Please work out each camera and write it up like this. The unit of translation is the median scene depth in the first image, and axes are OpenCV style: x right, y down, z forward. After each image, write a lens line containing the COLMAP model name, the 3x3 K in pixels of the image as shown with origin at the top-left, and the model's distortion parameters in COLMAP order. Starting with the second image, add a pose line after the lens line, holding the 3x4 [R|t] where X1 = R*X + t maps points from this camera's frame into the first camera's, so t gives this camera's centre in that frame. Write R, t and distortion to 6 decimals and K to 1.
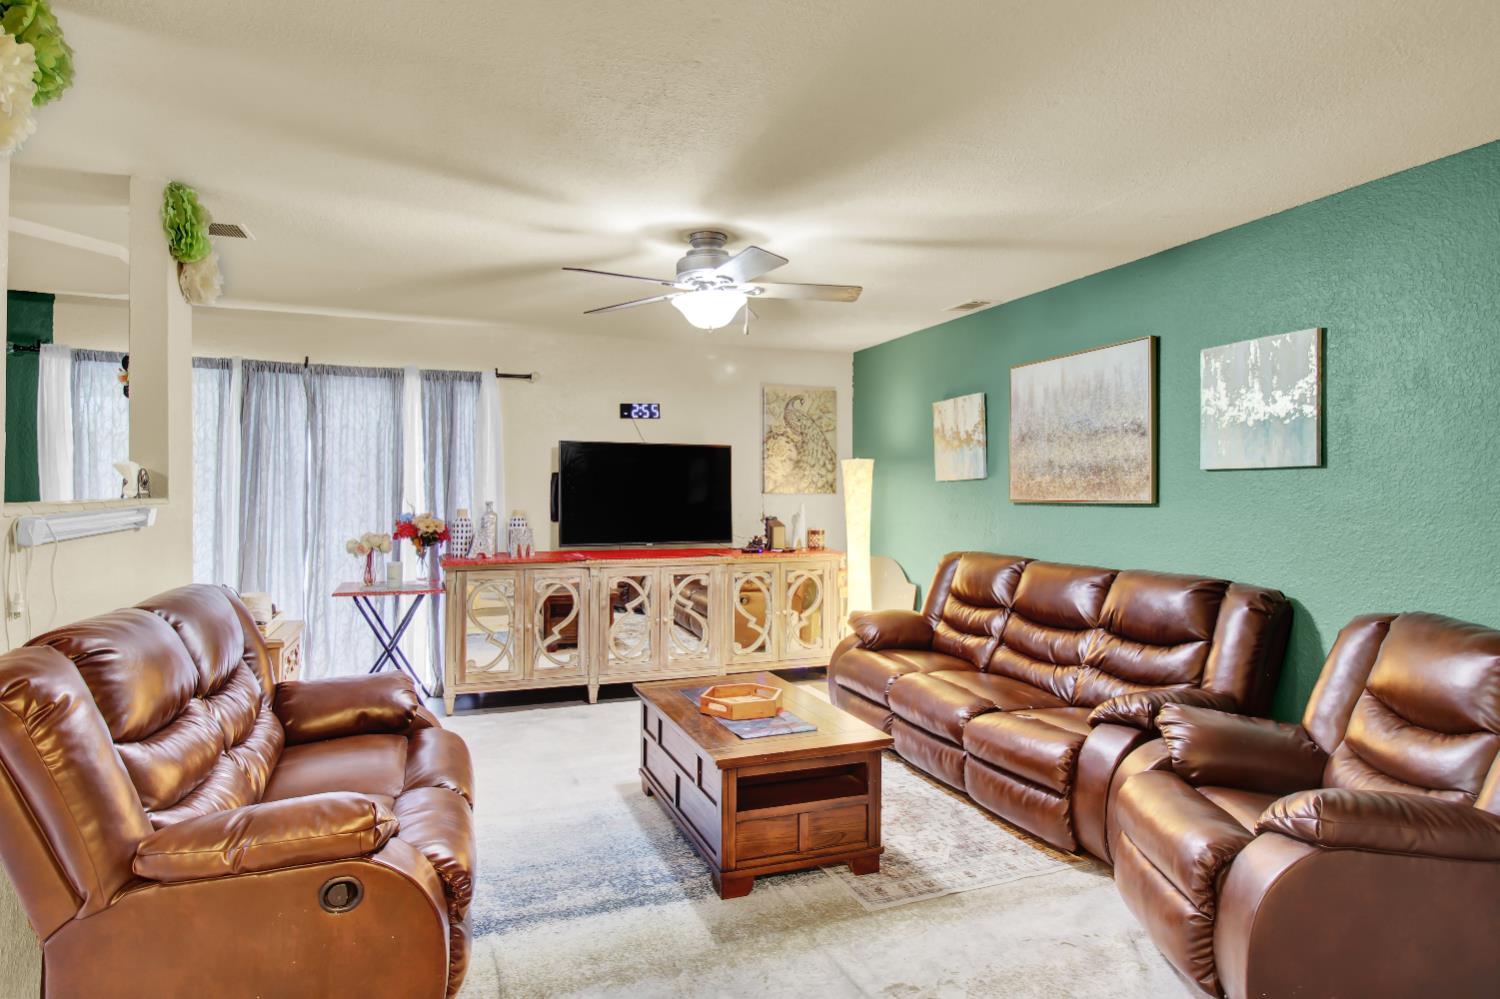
lens RADIAL K [[798.9, 0, 774.3], [0, 798.9, 500.3], [0, 0, 1]] dist [0.002006, 0.000108]
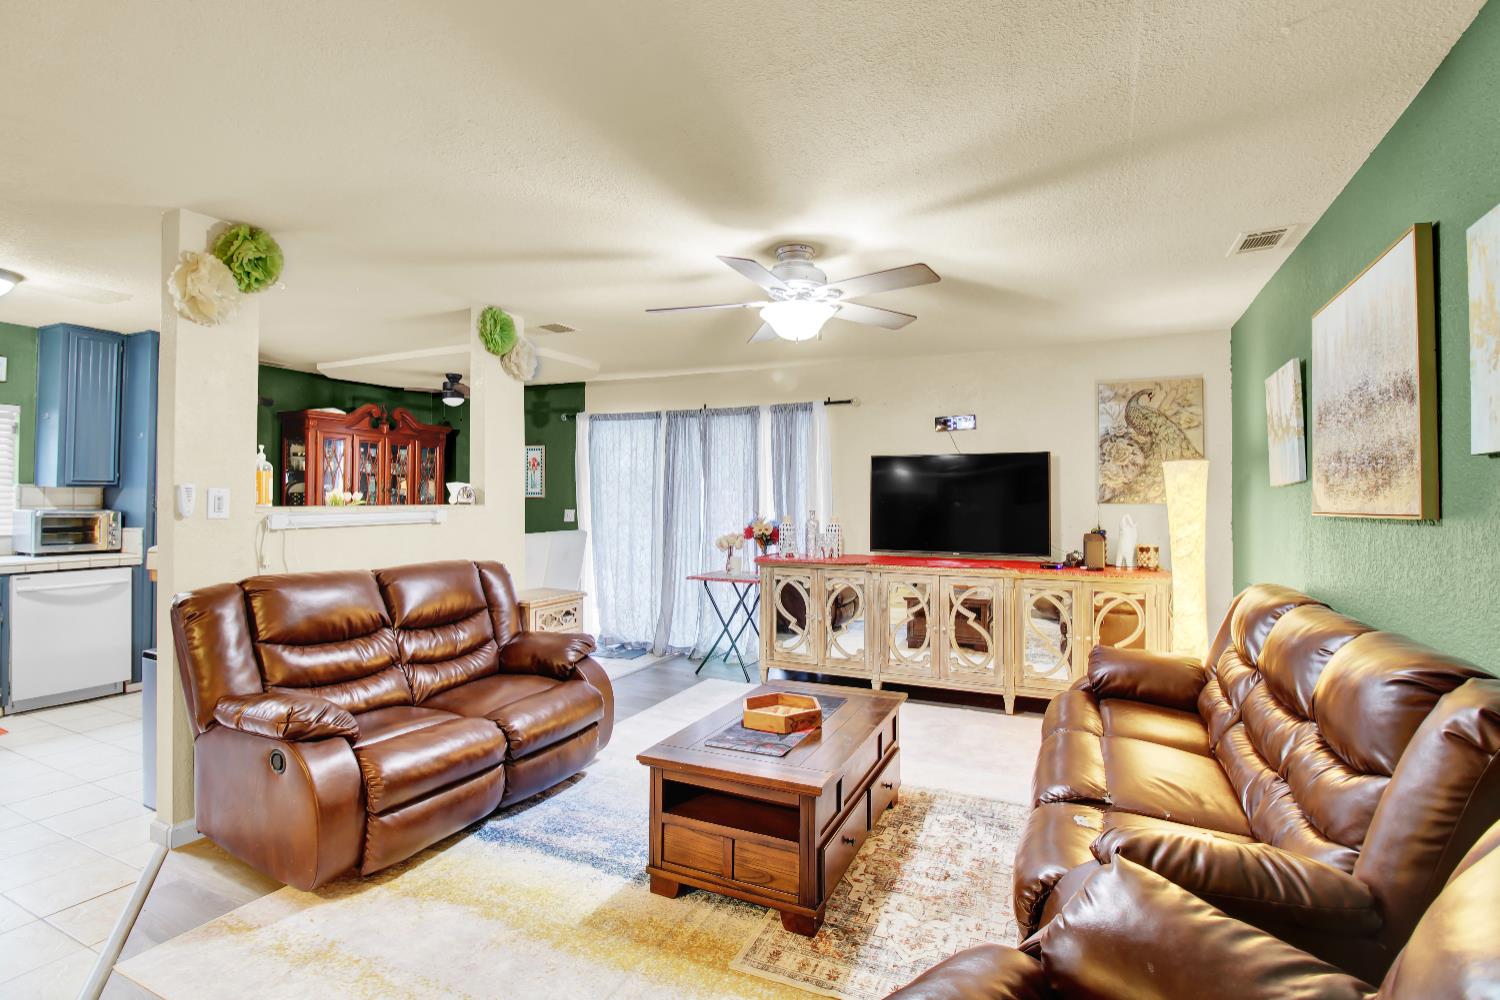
lens RADIAL K [[696.3, 0, 752.9], [0, 696.3, 495.6], [0, 0, 1]] dist [-0.001027, -0.013958]
pose [[0.703534, -0.008537, -0.710610, 0.332540], [-0.007435, 0.999785, -0.019372, 0.000616], [0.710622, 0.018913, 0.703319, 0.221936]]
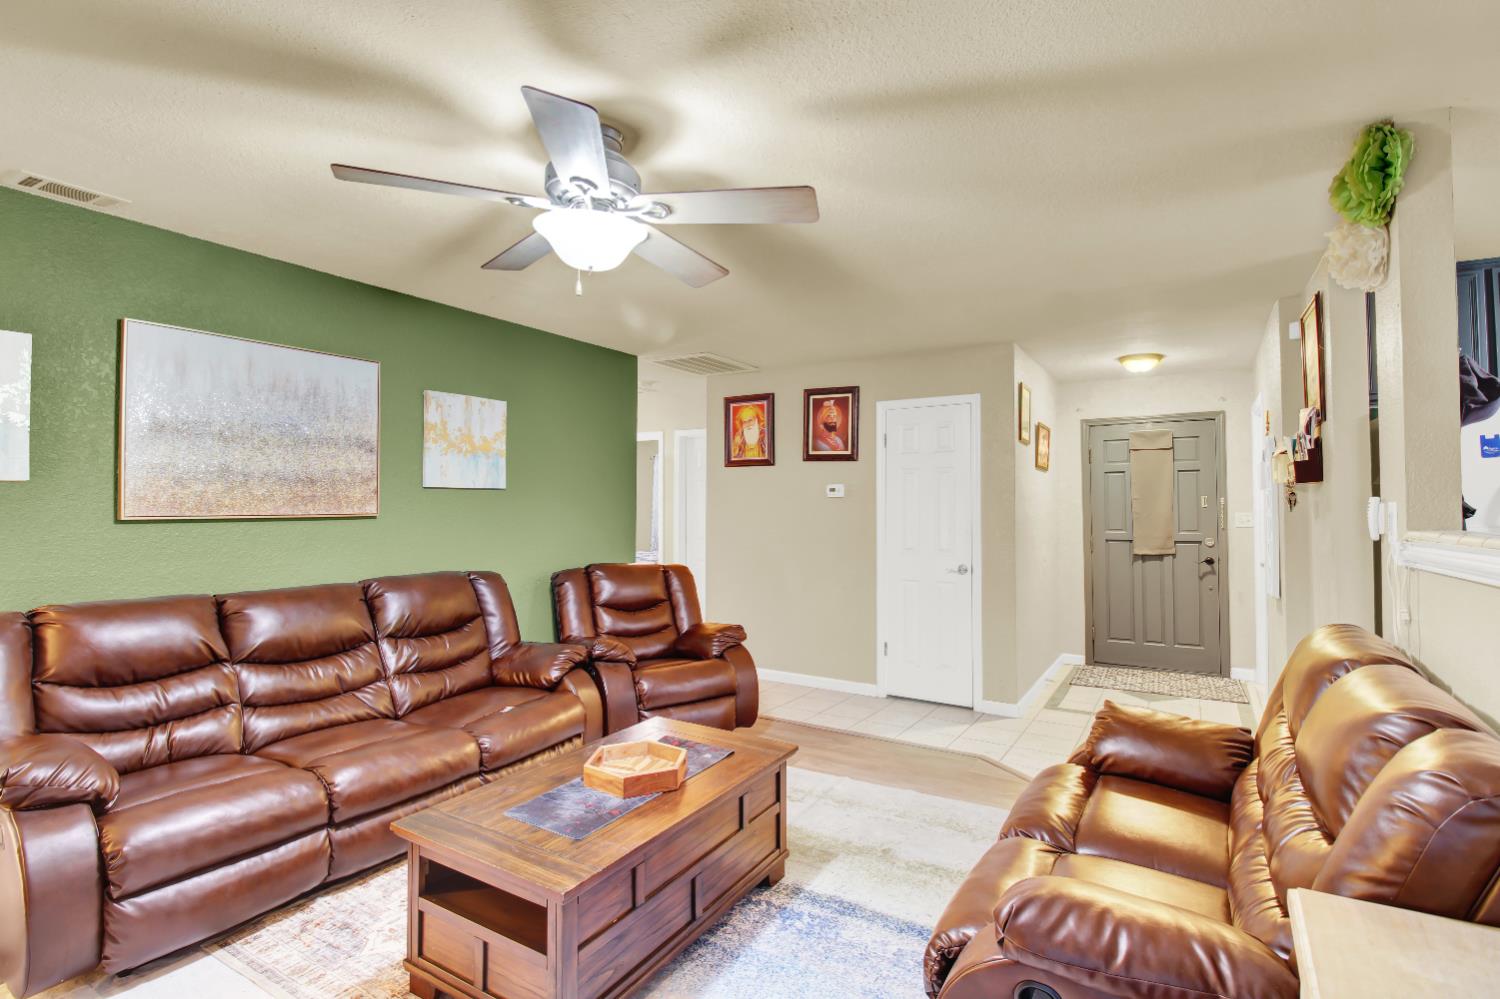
lens RADIAL K [[696.3, 0, 752.9], [0, 696.3, 495.1], [0, 0, 1]] dist [-0.001027, -0.013958]
pose [[-0.571234, 0.031797, 0.820171, -0.405981], [0.028080, 0.999421, -0.019190, 0.005820], [-0.820307, 0.012069, -0.571797, 0.775784]]
